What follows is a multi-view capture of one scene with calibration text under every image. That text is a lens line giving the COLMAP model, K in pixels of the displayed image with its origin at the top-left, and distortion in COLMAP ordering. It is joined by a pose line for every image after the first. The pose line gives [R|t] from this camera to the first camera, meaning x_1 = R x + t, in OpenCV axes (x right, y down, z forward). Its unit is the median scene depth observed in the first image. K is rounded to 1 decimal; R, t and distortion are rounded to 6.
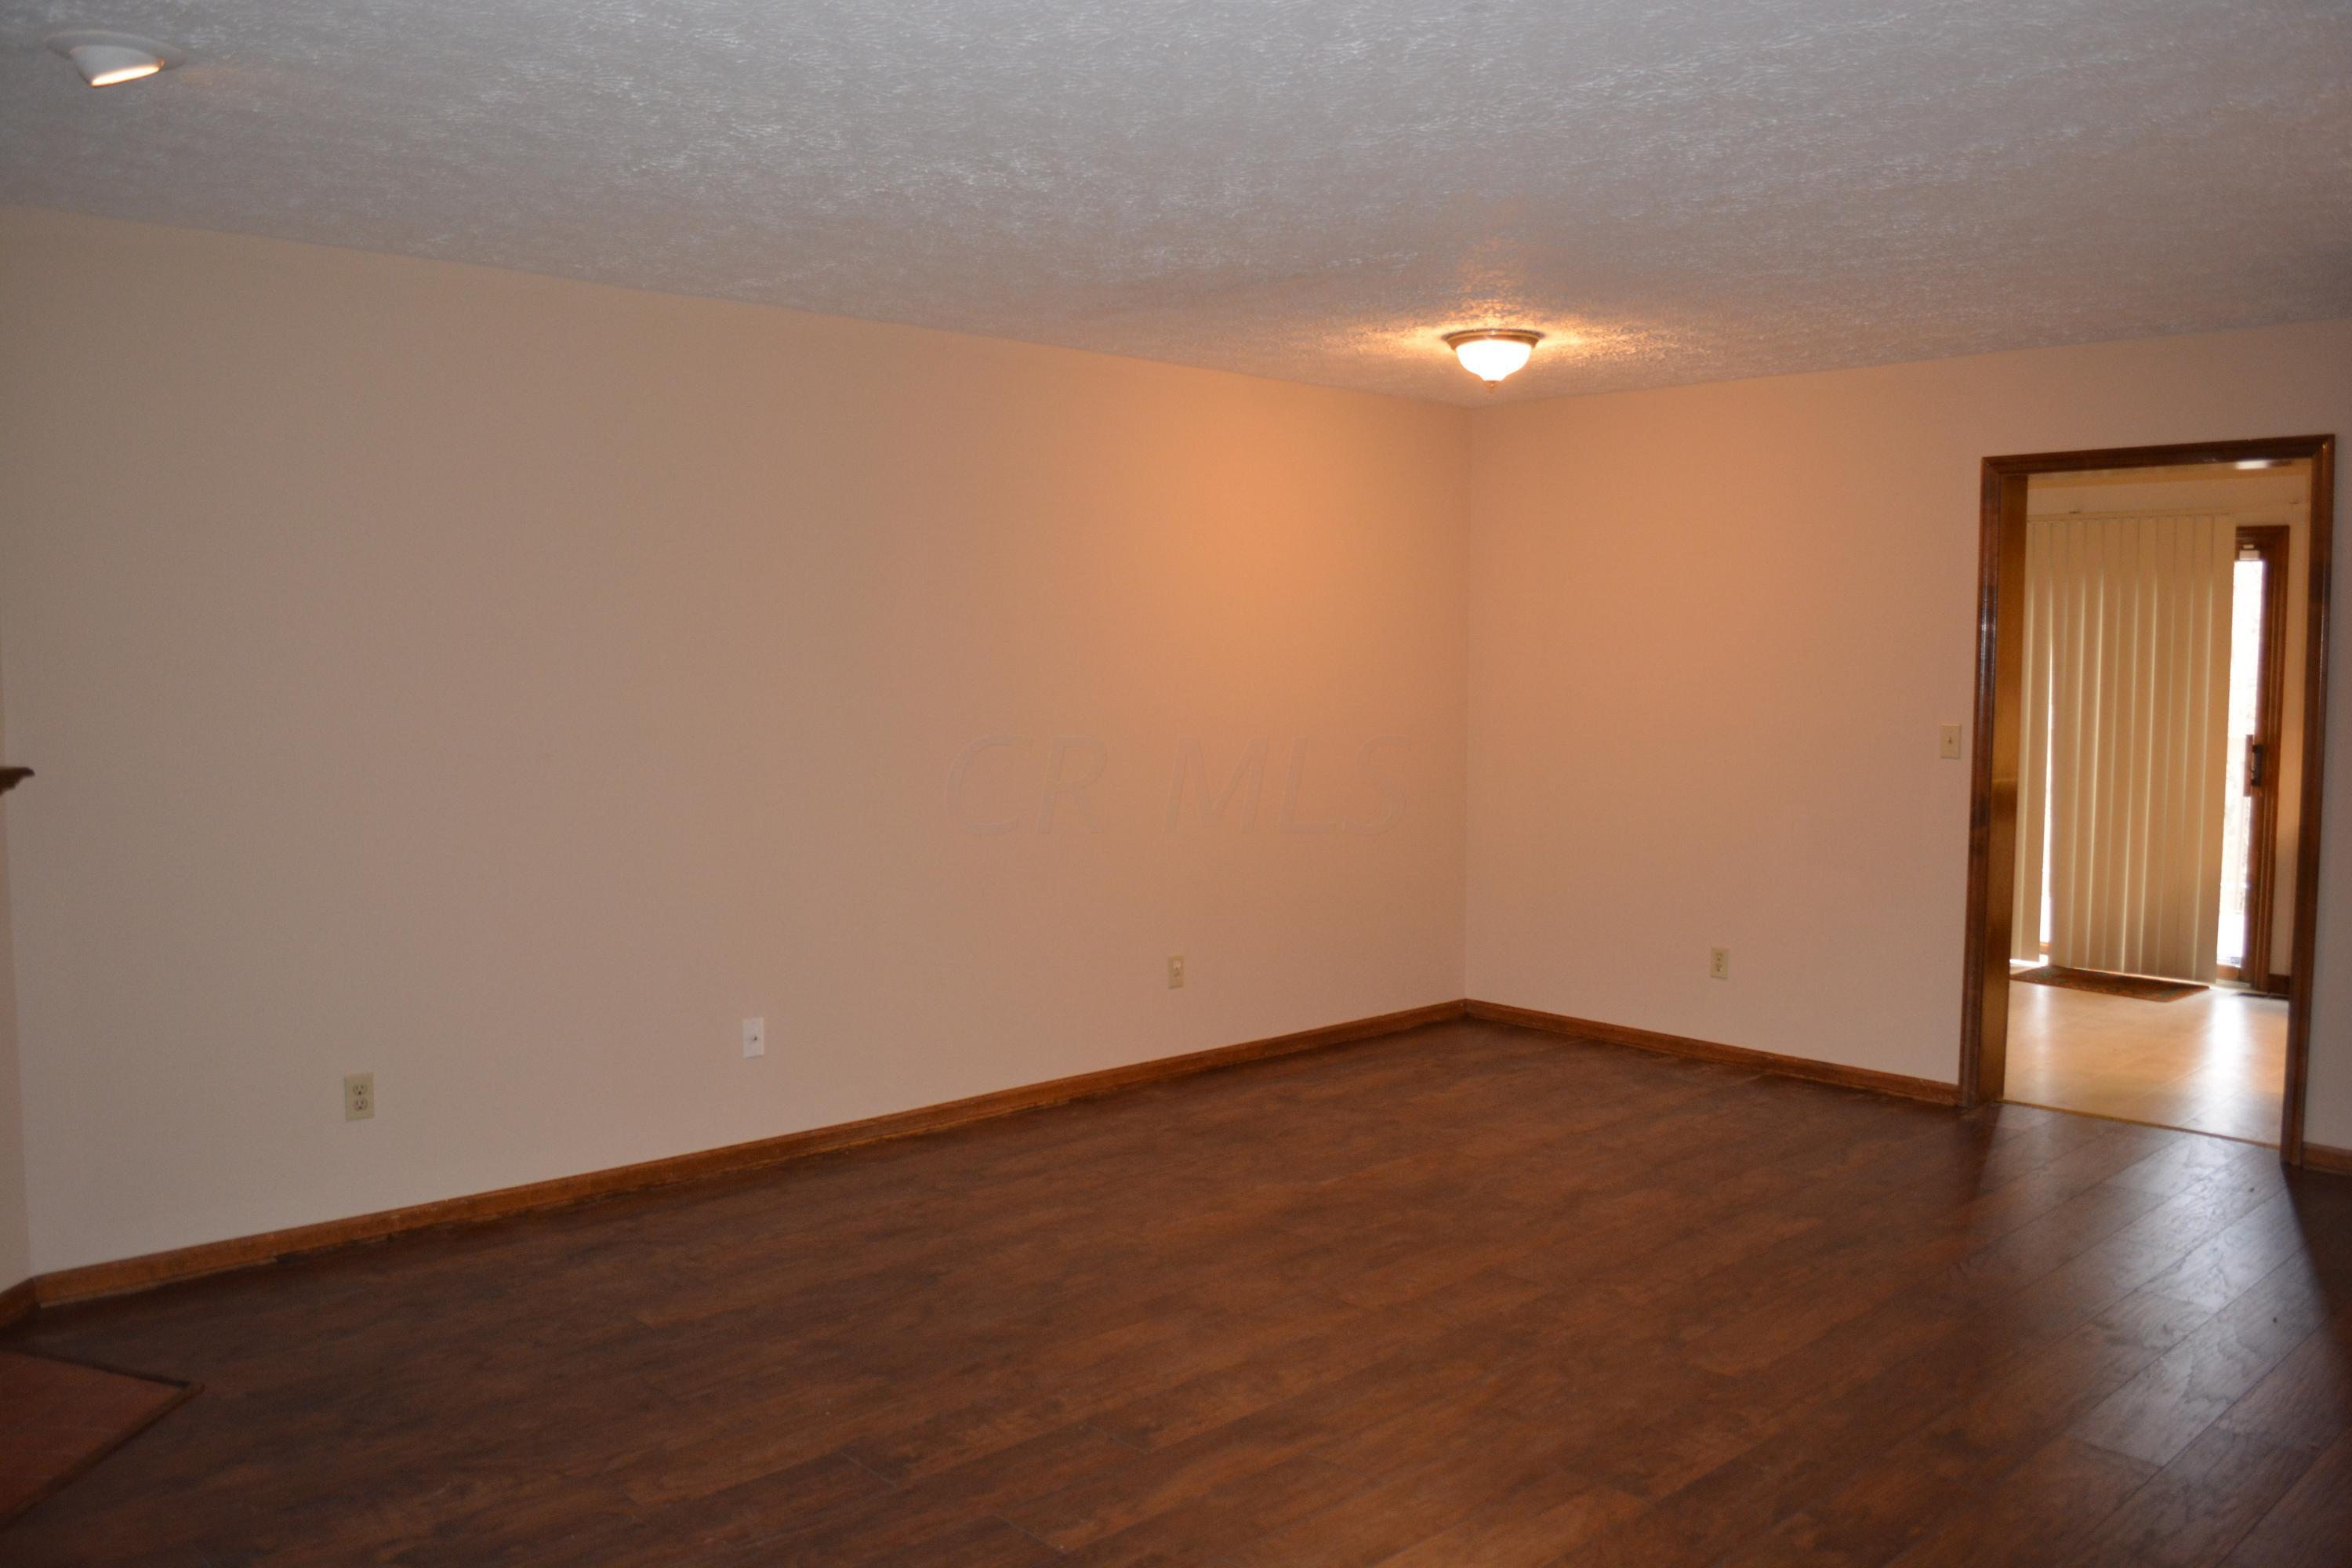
lens RADIAL K [[1846.0, 0, 1178.9], [0, 1846.0, 784.9], [0, 0, 1]] dist [-0.080677, 0.004258]
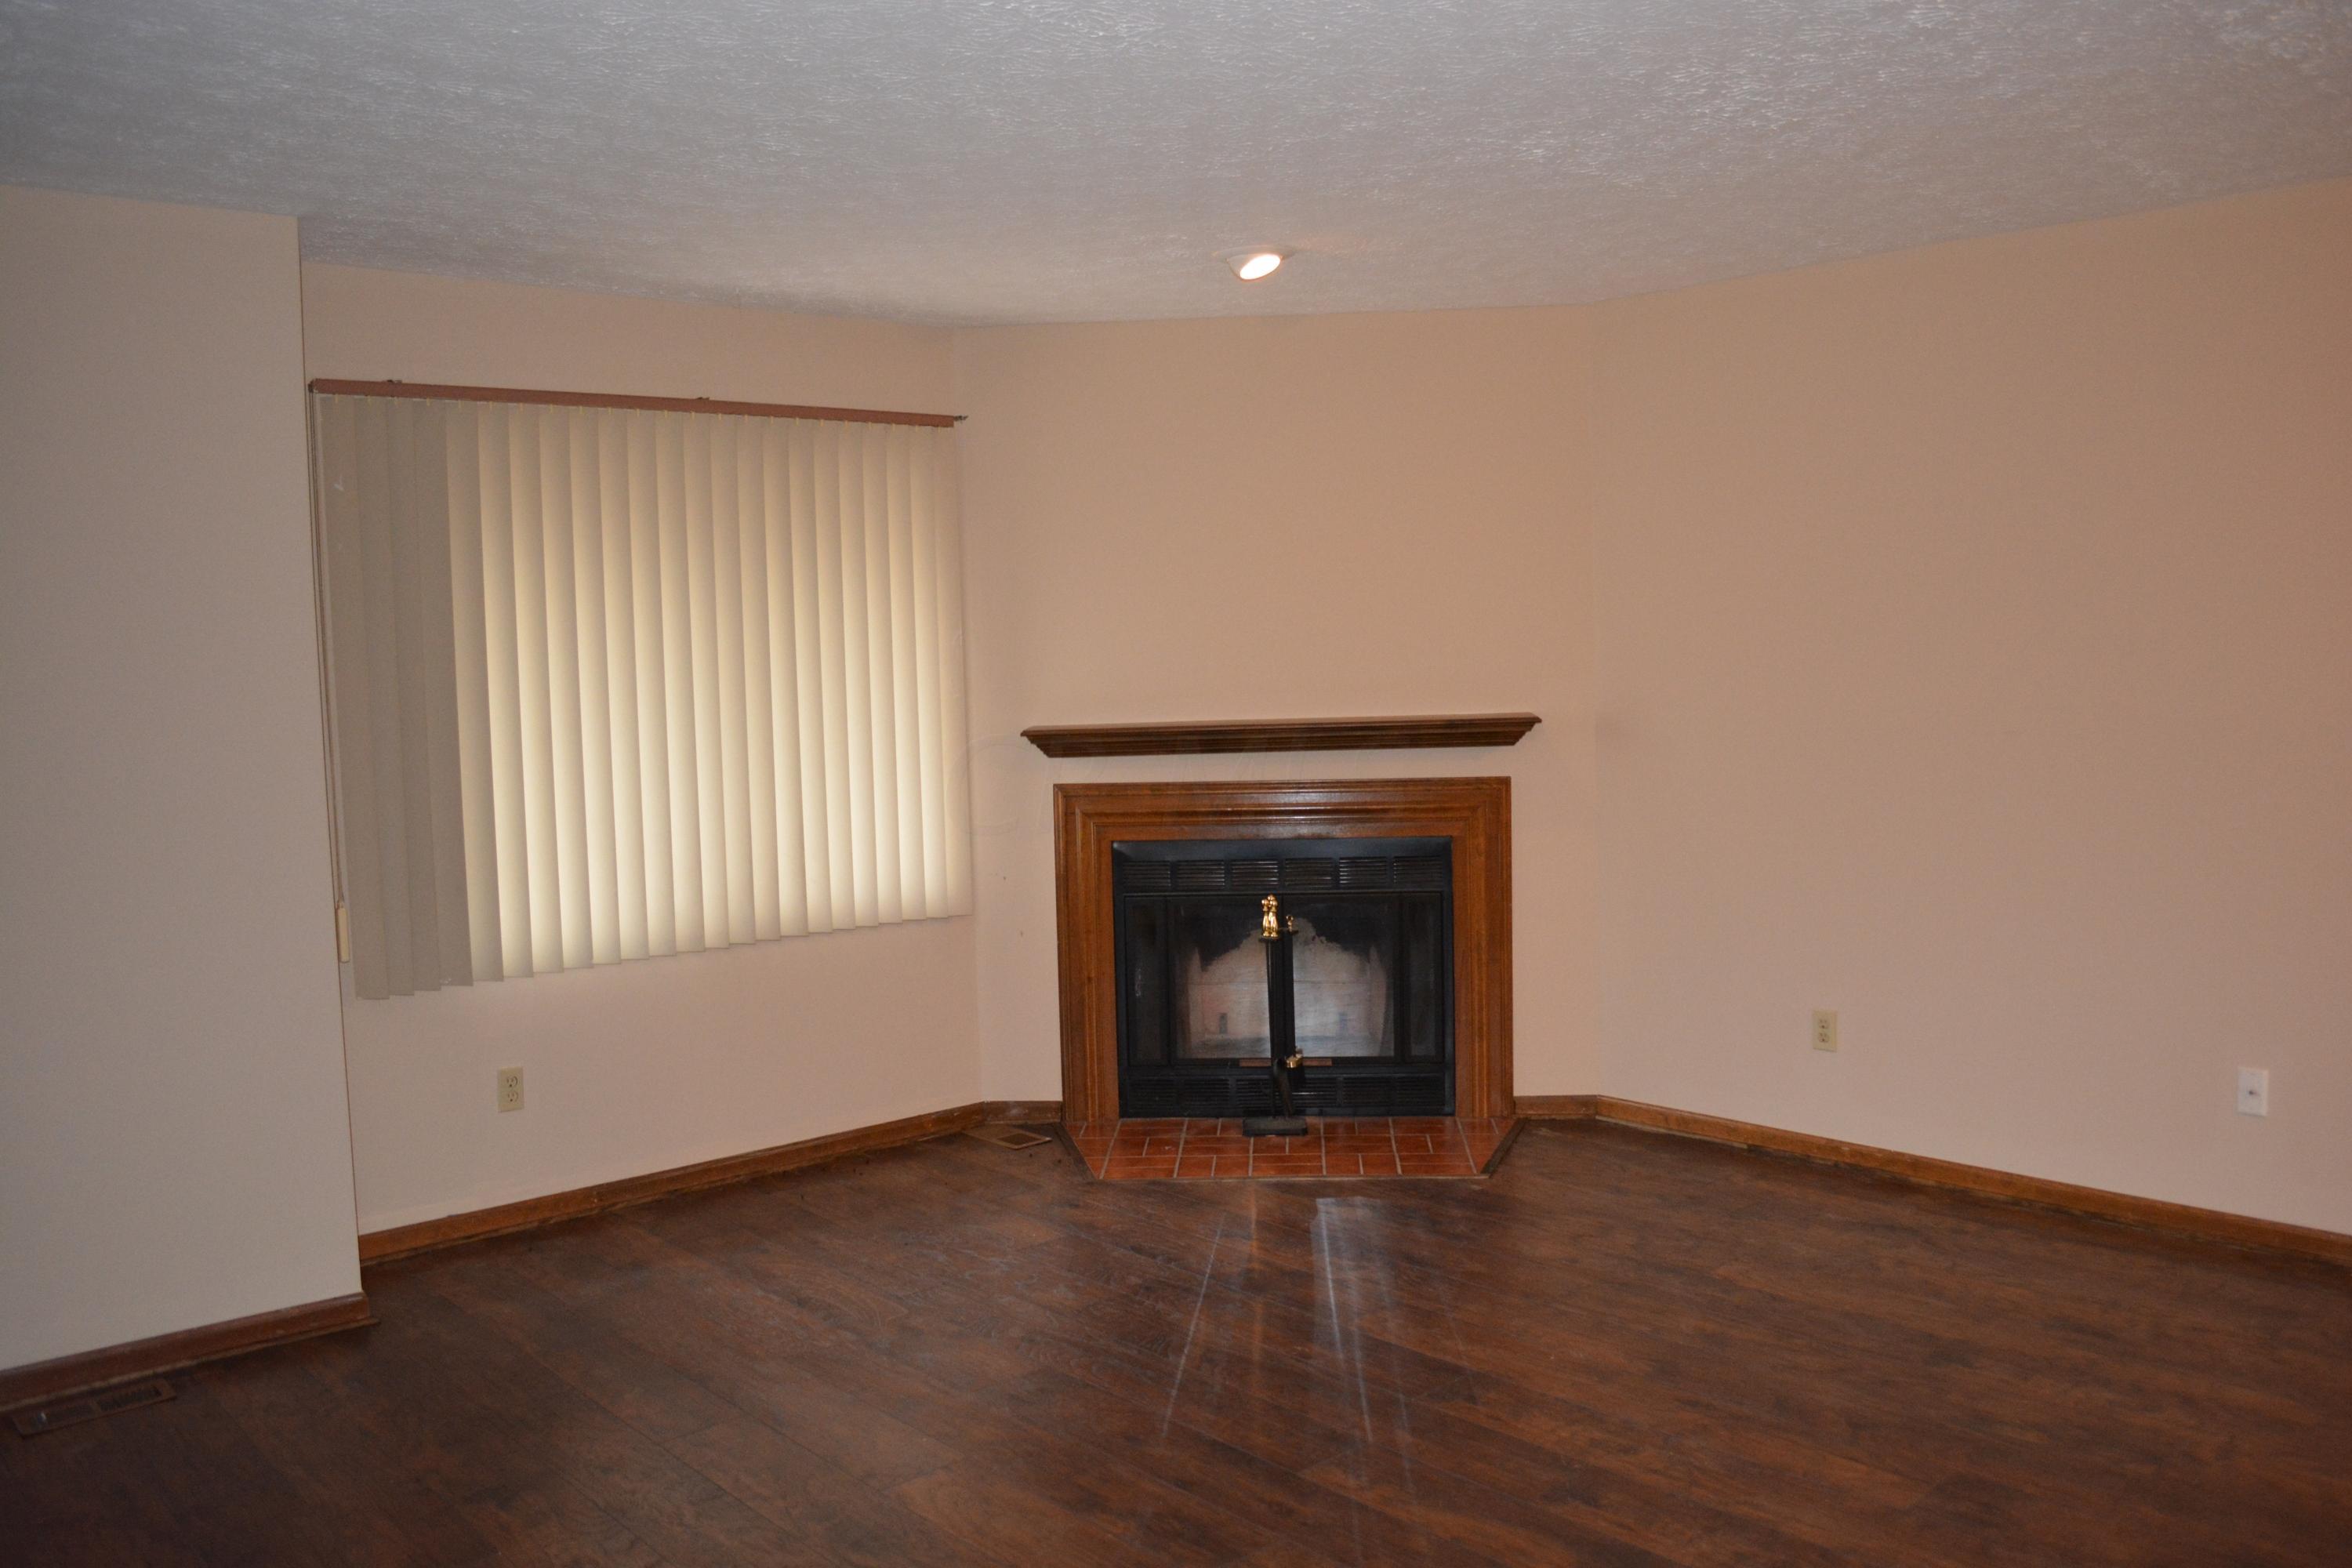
lens RADIAL K [[1846.0, 0, 1180.6], [0, 1846.0, 791.9], [0, 0, 1]] dist [-0.080677, 0.004258]
pose [[-0.018846, 0.073231, -0.997137, 0.603527], [-0.046071, 0.996191, 0.074033, -0.034074], [0.998760, 0.047334, -0.015400, 0.570582]]
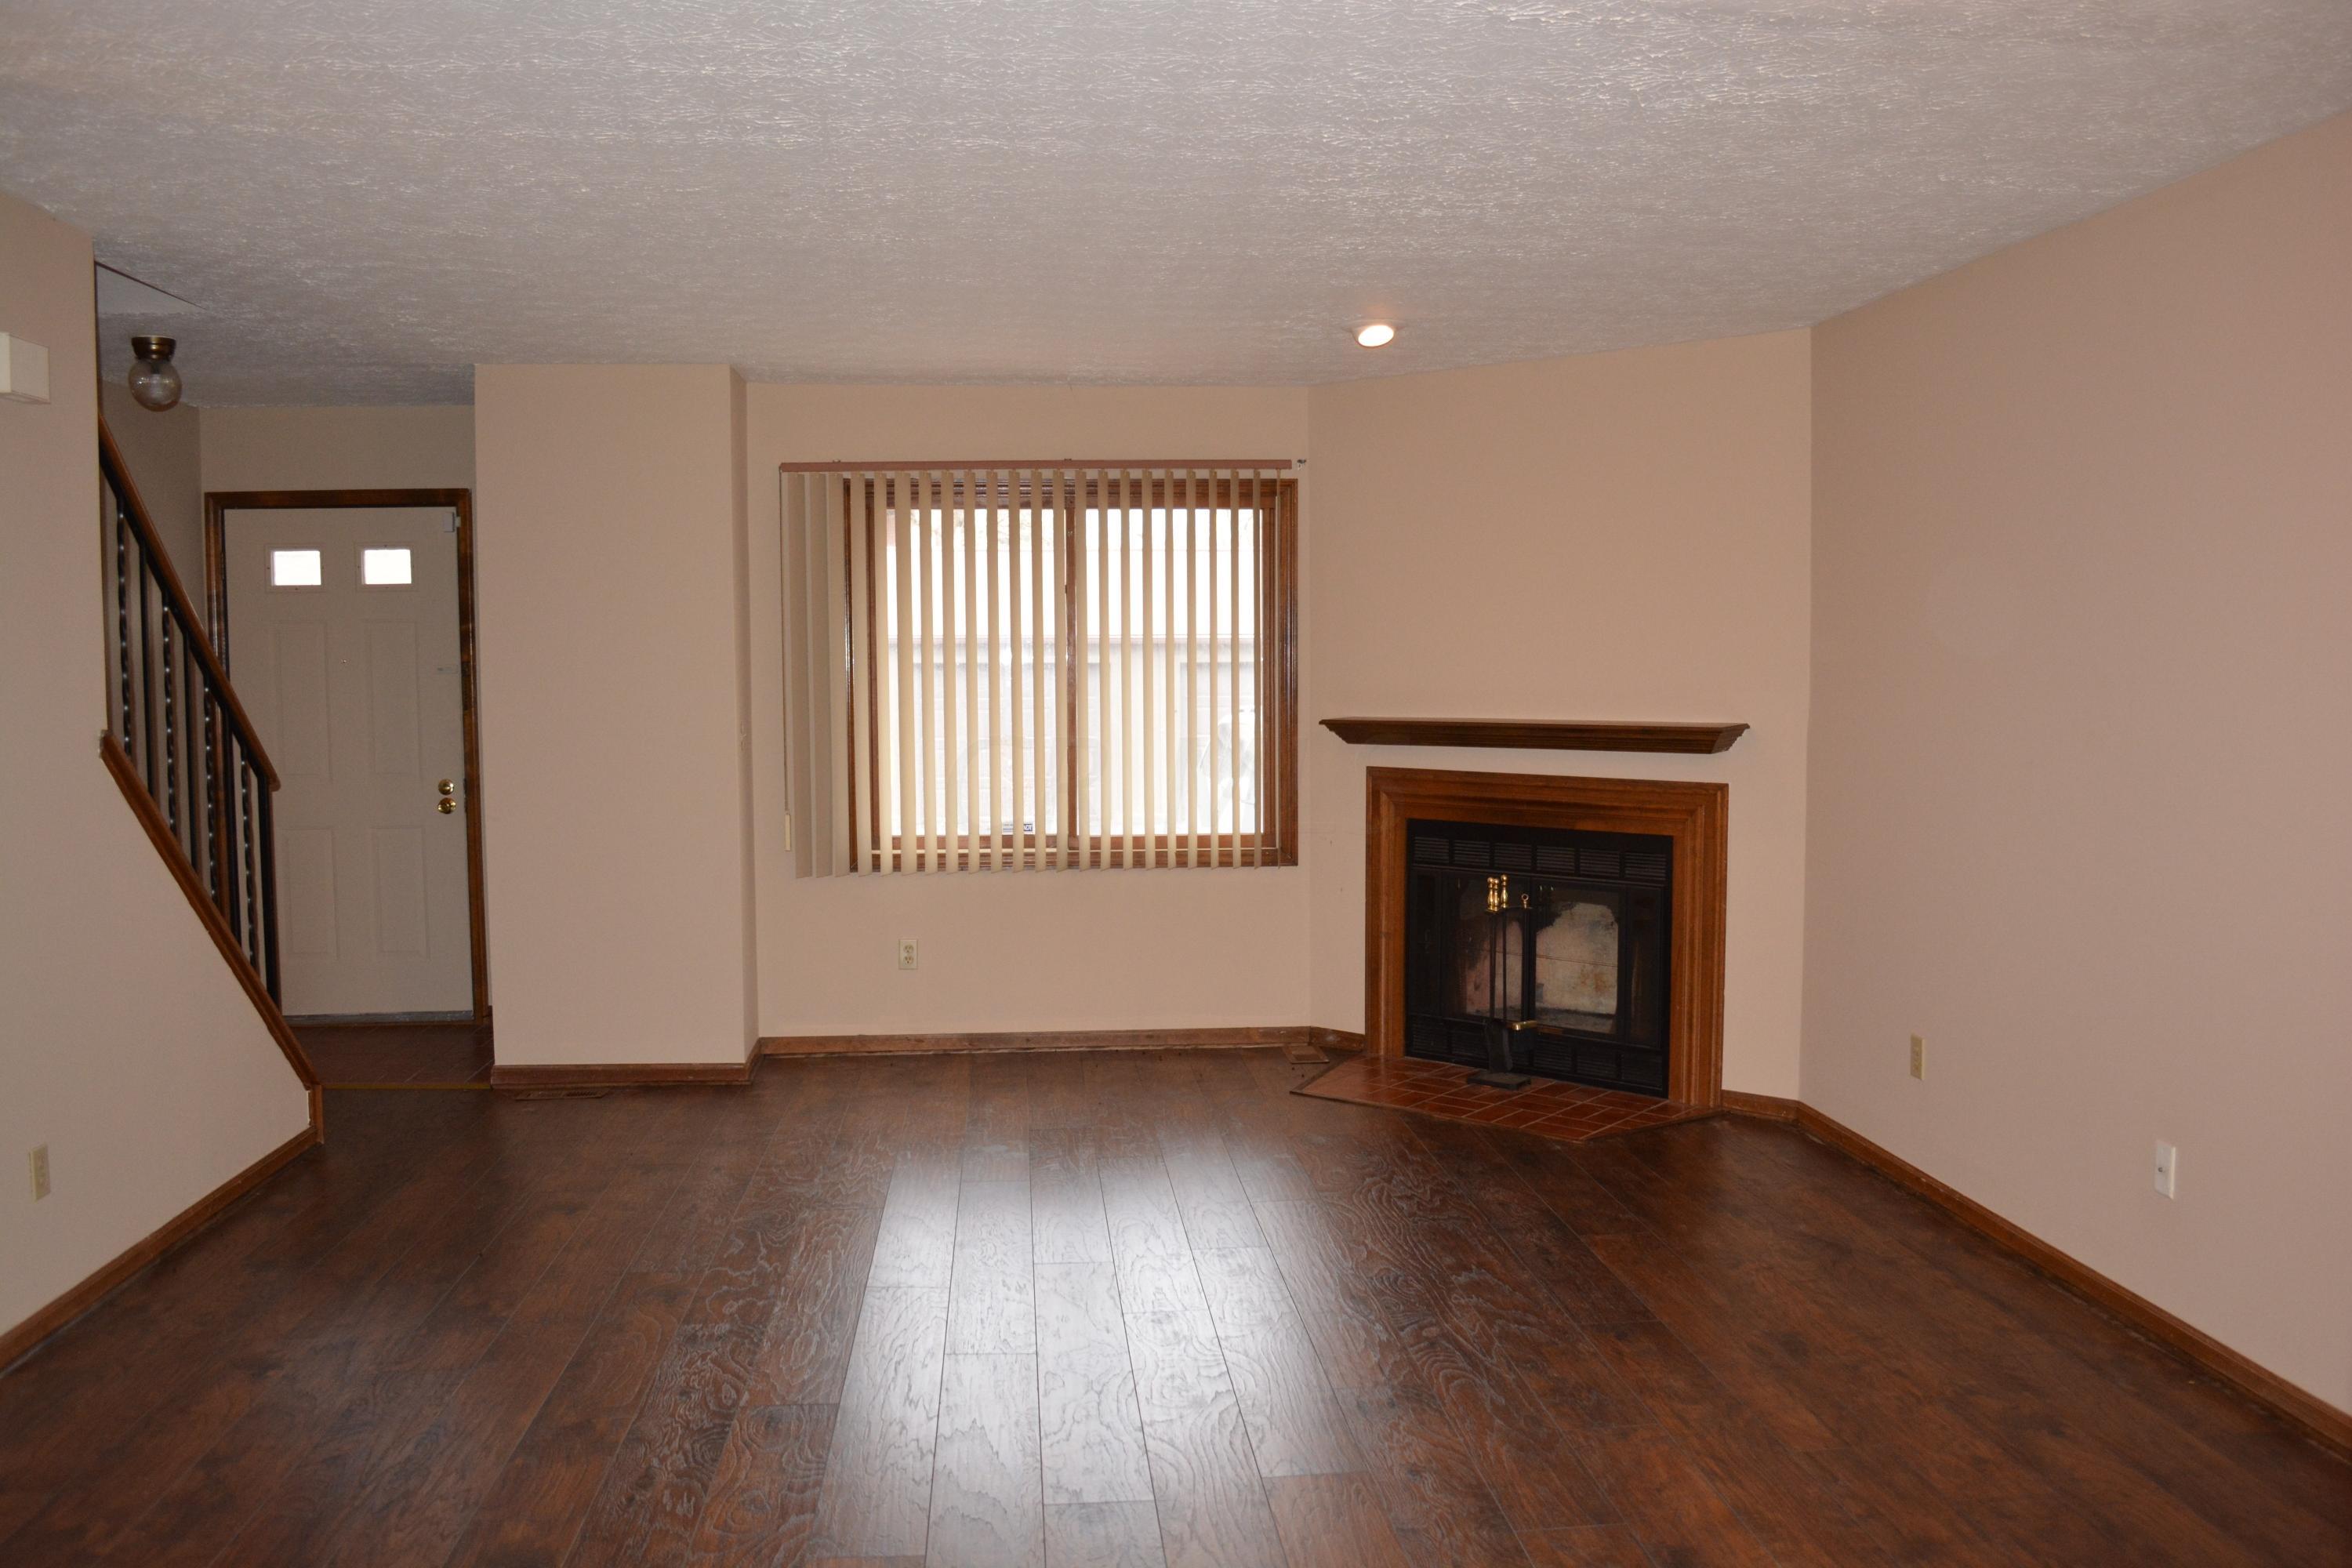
lens RADIAL K [[1846.0, 0, 1174.3], [0, 1846.0, 788.2], [0, 0, 1]] dist [-0.080677, 0.004258]
pose [[-0.615494, 0.055447, -0.786189, 0.617333], [-0.054369, 0.992159, 0.112538, -0.079517], [0.786264, 0.112011, -0.607653, 1.192954]]
